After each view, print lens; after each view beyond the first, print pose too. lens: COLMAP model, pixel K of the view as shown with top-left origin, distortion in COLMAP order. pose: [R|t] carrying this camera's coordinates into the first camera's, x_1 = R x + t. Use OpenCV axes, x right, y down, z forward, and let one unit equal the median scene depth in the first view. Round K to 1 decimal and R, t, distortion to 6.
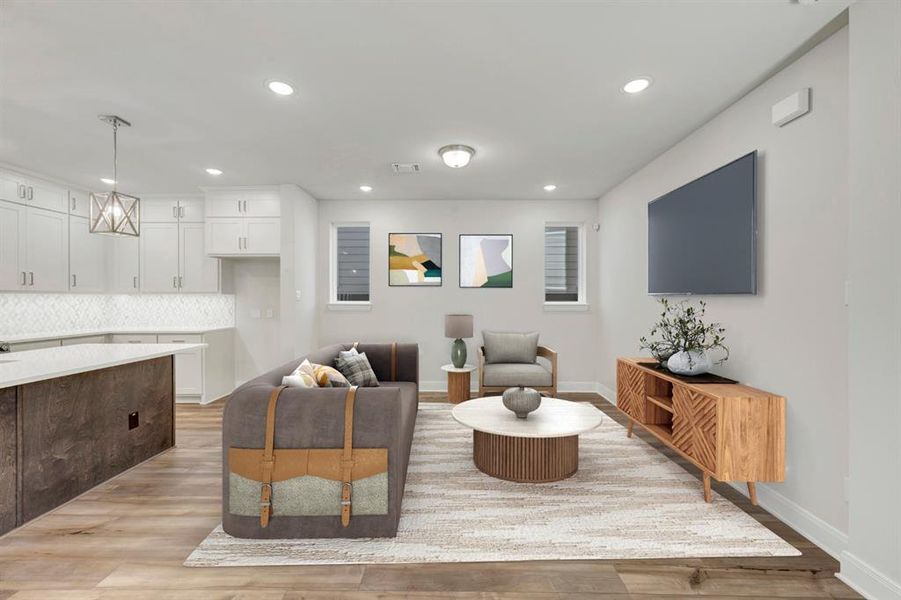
lens RADIAL K [[355.2, 0, 464.7], [0, 355.2, 295.4], [0, 0, 1]] dist [-0.000544, 0.000341]
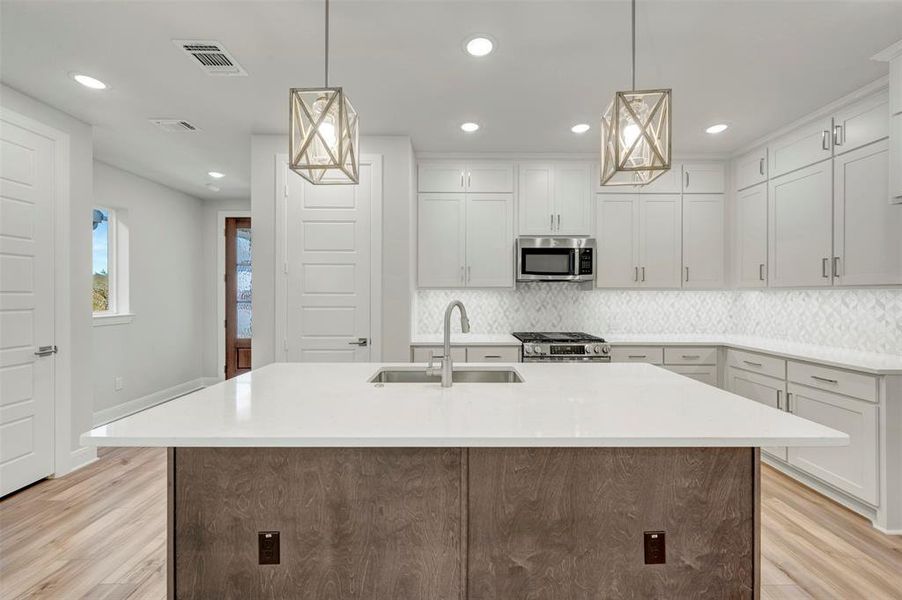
lens RADIAL K [[355.6, 0, 448.5], [0, 355.6, 296.6], [0, 0, 1]] dist [-0.000544, 0.000341]
pose [[-0.010214, 0.006984, -0.999923, -0.322310], [0.003247, 0.999971, 0.006952, 0.001715], [0.999943, -0.003176, -0.010237, 0.525808]]
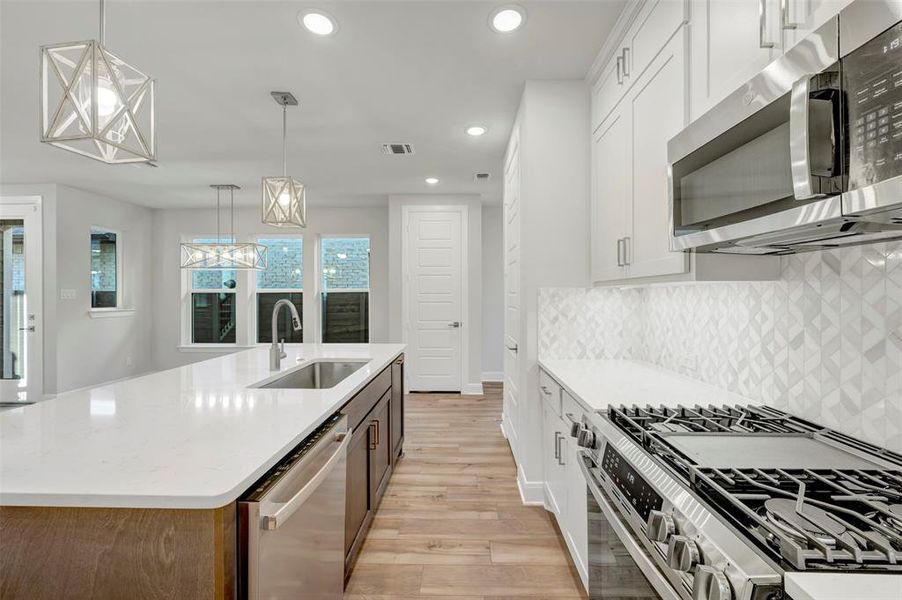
lens RADIAL K [[355.6, 0, 456.0], [0, 355.6, 295.6], [0, 0, 1]] dist [-0.000544, 0.000341]
pose [[-0.999405, 0.006807, 0.033810, -1.080389], [0.006763, 0.999976, -0.001398, 0.004717], [-0.033819, -0.001169, -0.999427, 1.070508]]
